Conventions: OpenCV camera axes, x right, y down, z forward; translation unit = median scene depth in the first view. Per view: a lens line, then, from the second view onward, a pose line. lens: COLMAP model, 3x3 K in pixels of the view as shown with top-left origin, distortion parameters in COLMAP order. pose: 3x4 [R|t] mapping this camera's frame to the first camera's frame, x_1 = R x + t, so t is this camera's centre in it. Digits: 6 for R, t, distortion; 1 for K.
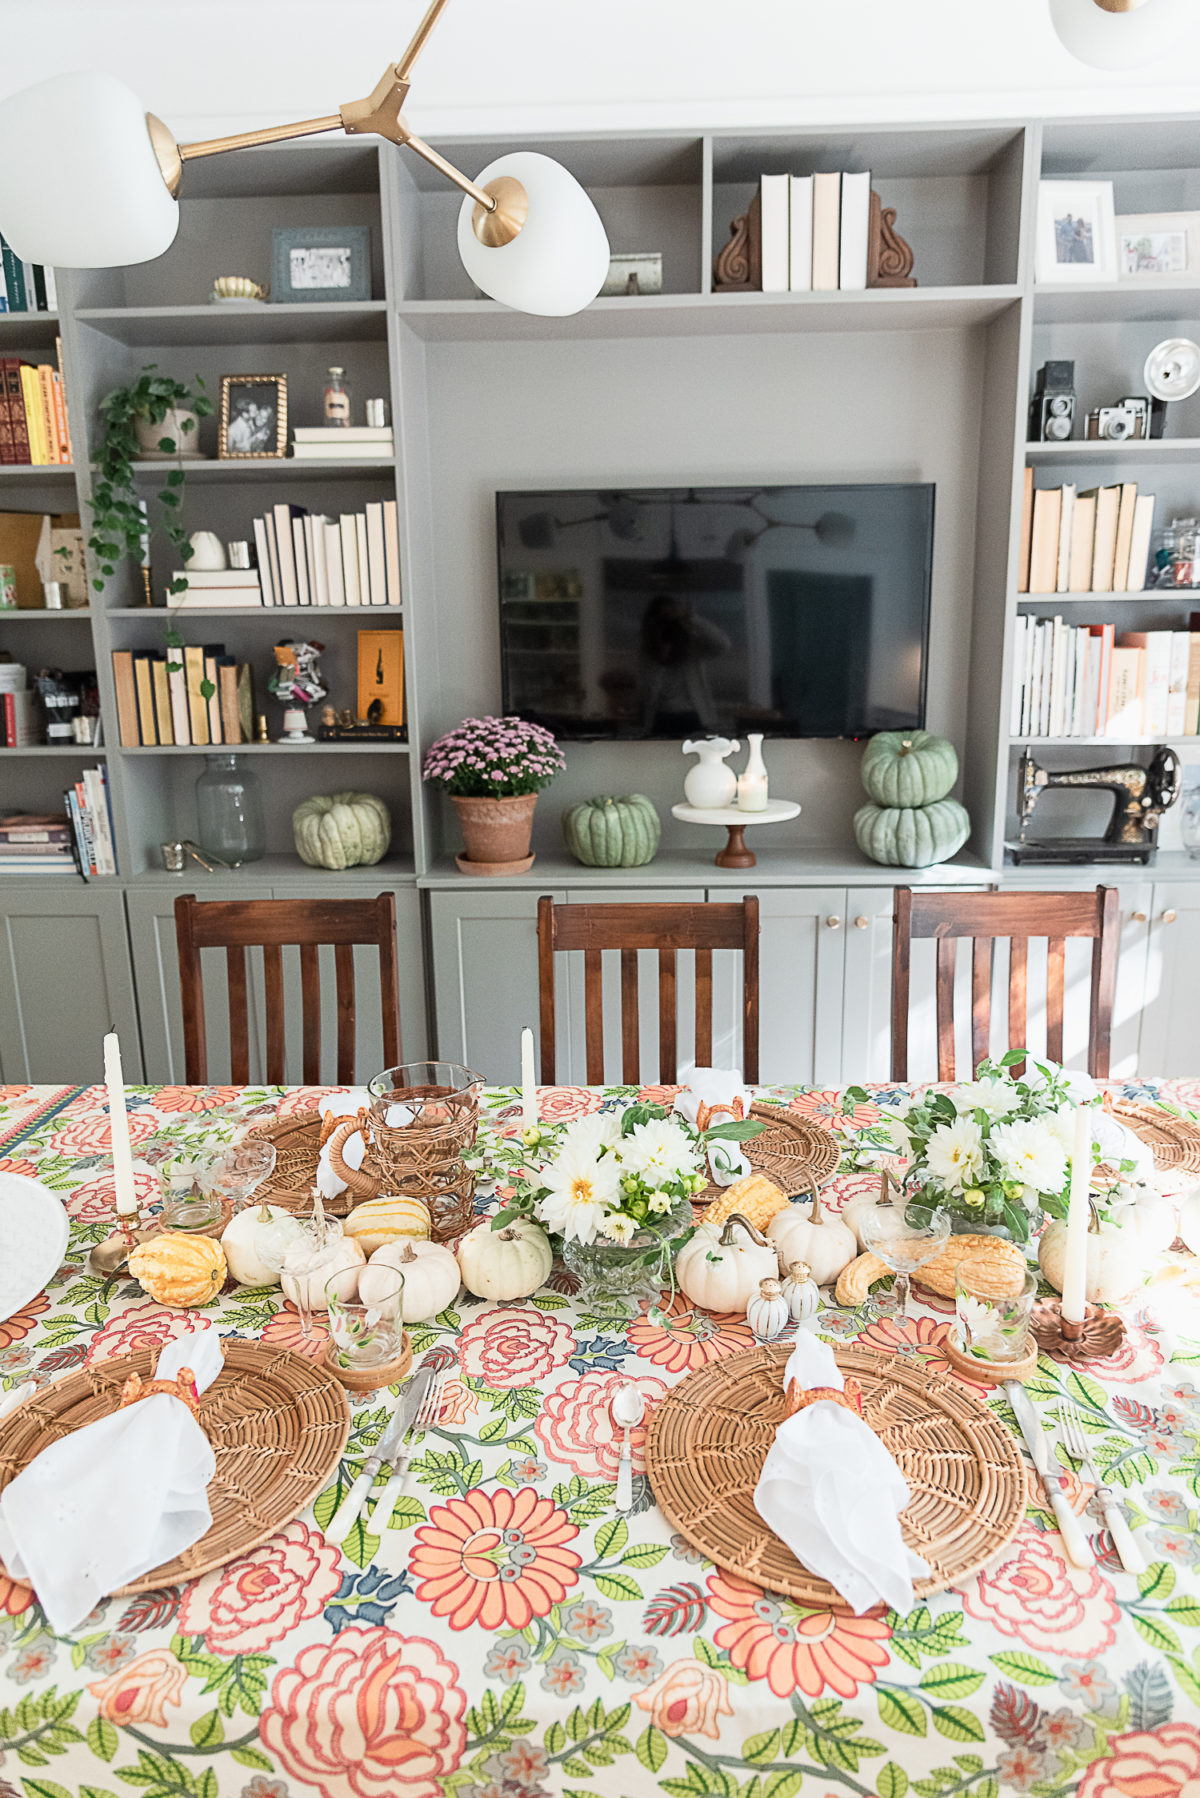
lens RADIAL K [[1195.0, 0, 606.4], [0, 1195.0, 902.1], [0, 0, 1]] dist [0.002331, -0.015164]
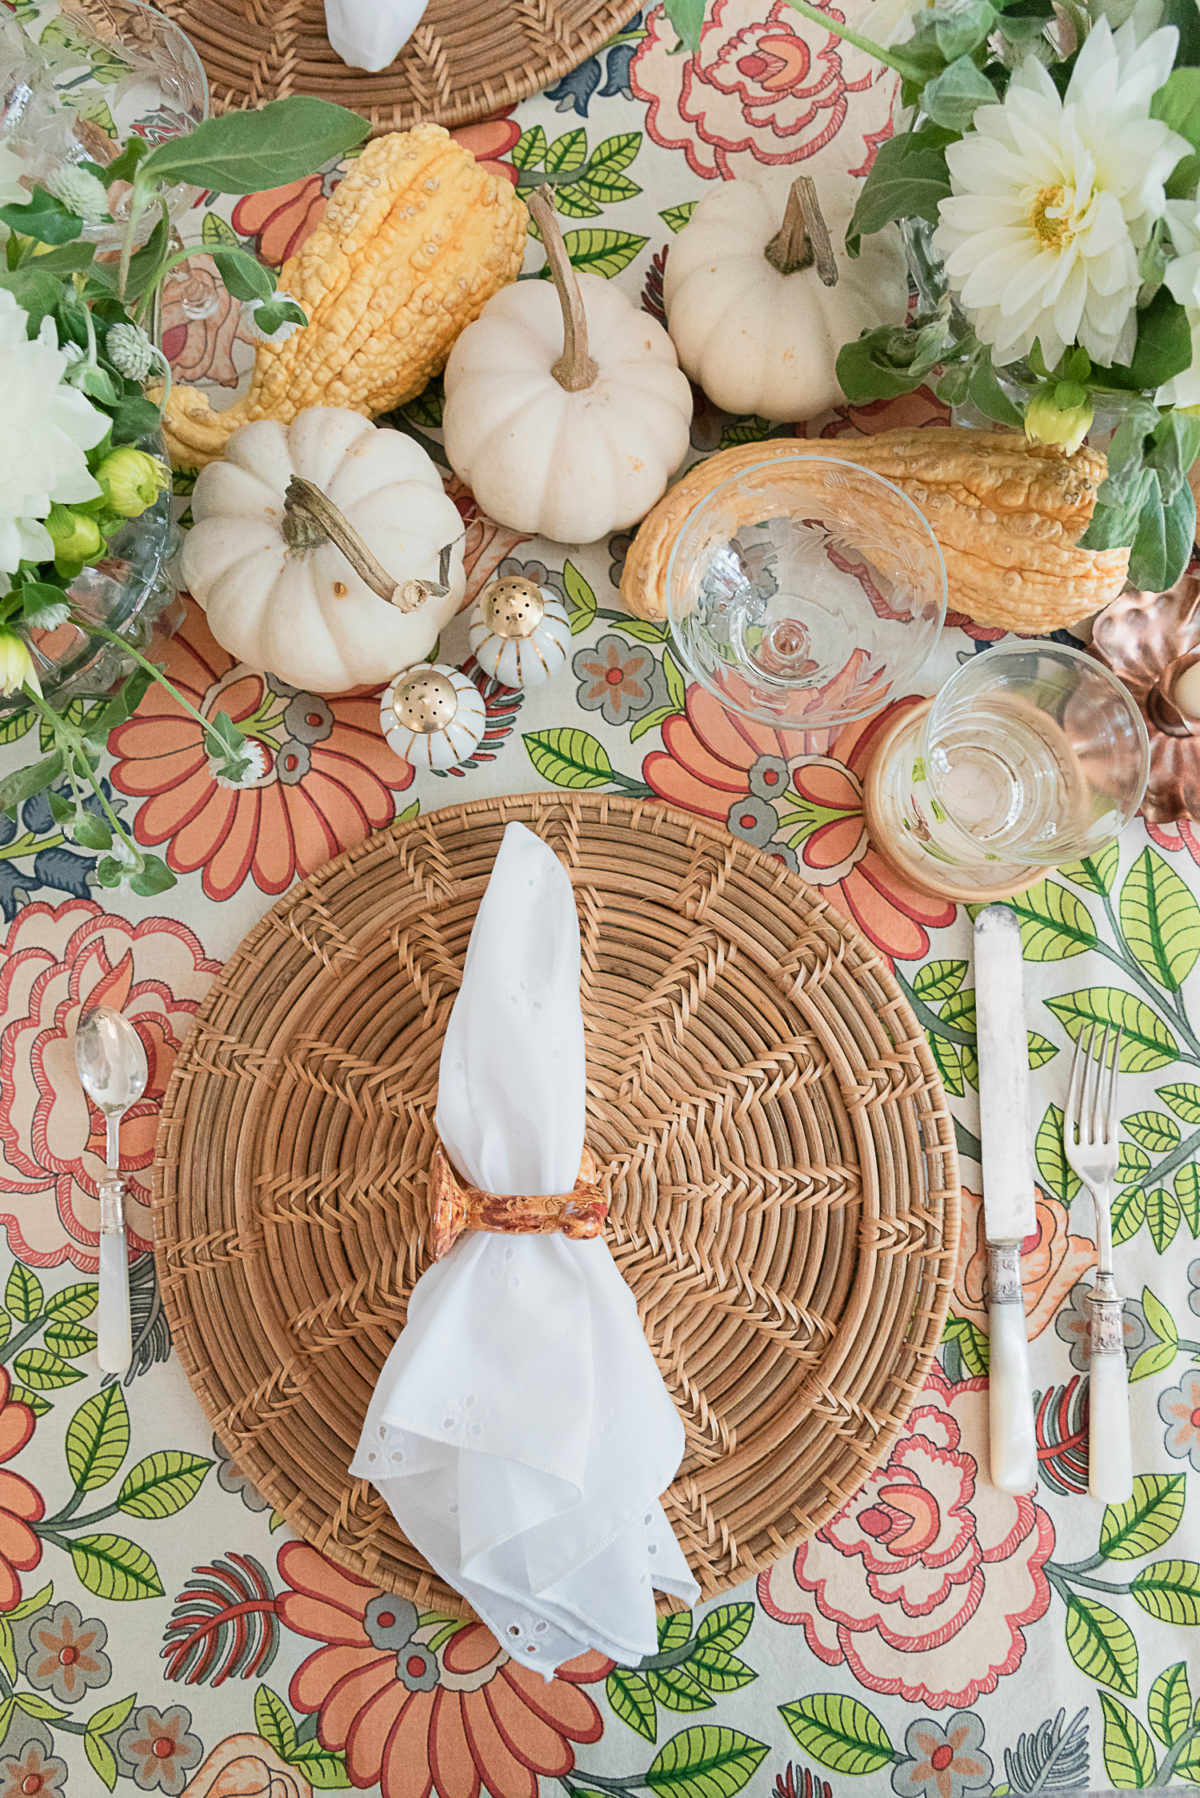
lens RADIAL K [[1152.0, 0, 612.7], [0, 1152.0, 887.8], [0, 0, 1]] dist [-0.002631, -0.007971]
pose [[0.996407, -0.084542, -0.005065, 0.186457], [0.031799, 0.318012, 0.947553, 0.003347], [-0.078498, -0.944310, 0.319558, 0.802746]]
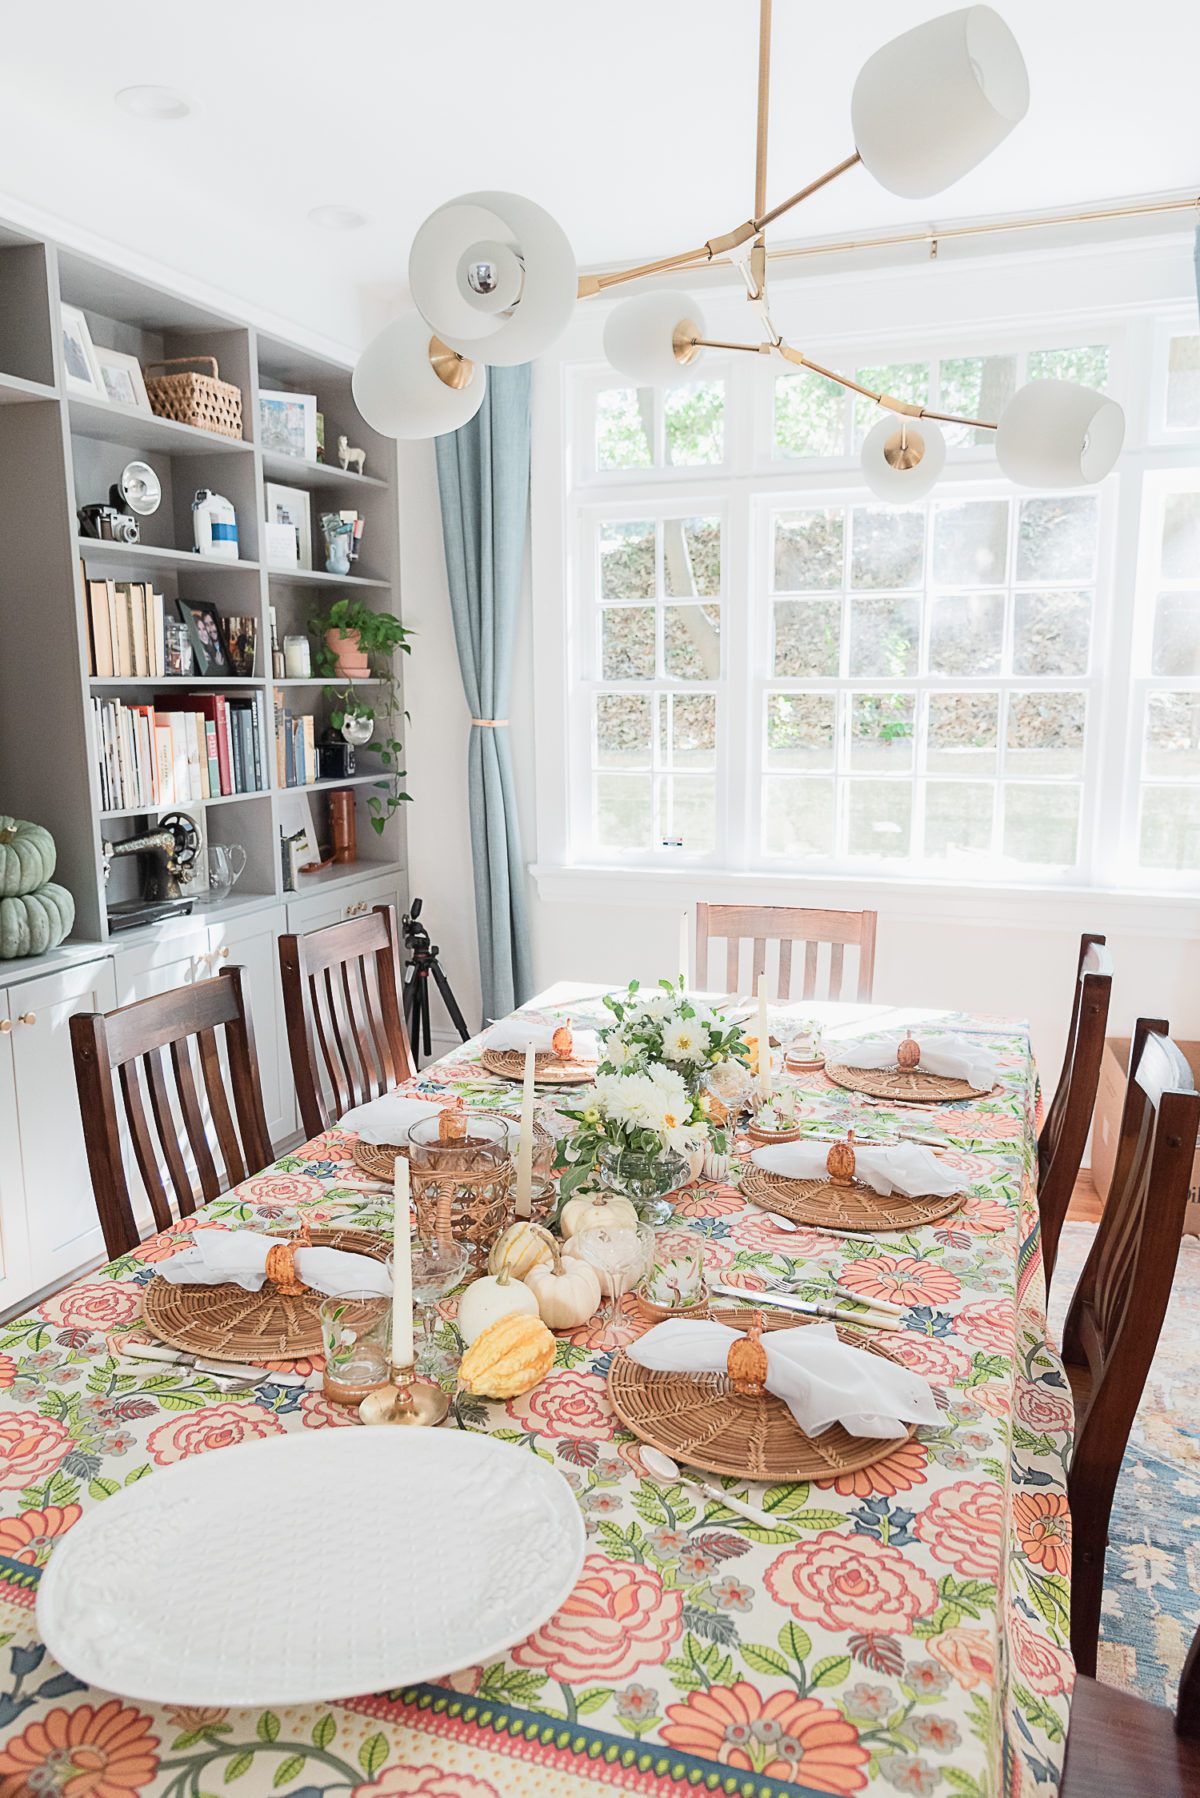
lens RADIAL K [[1227.5, 0, 610.1], [0, 1227.5, 931.0], [0, 0, 1]] dist [0.000224, -0.013348]
pose [[0.312103, -0.172500, 0.934257, -1.246003], [0.219135, 0.969932, 0.105882, -0.122184], [-0.924430, 0.171683, 0.340520, 0.543601]]
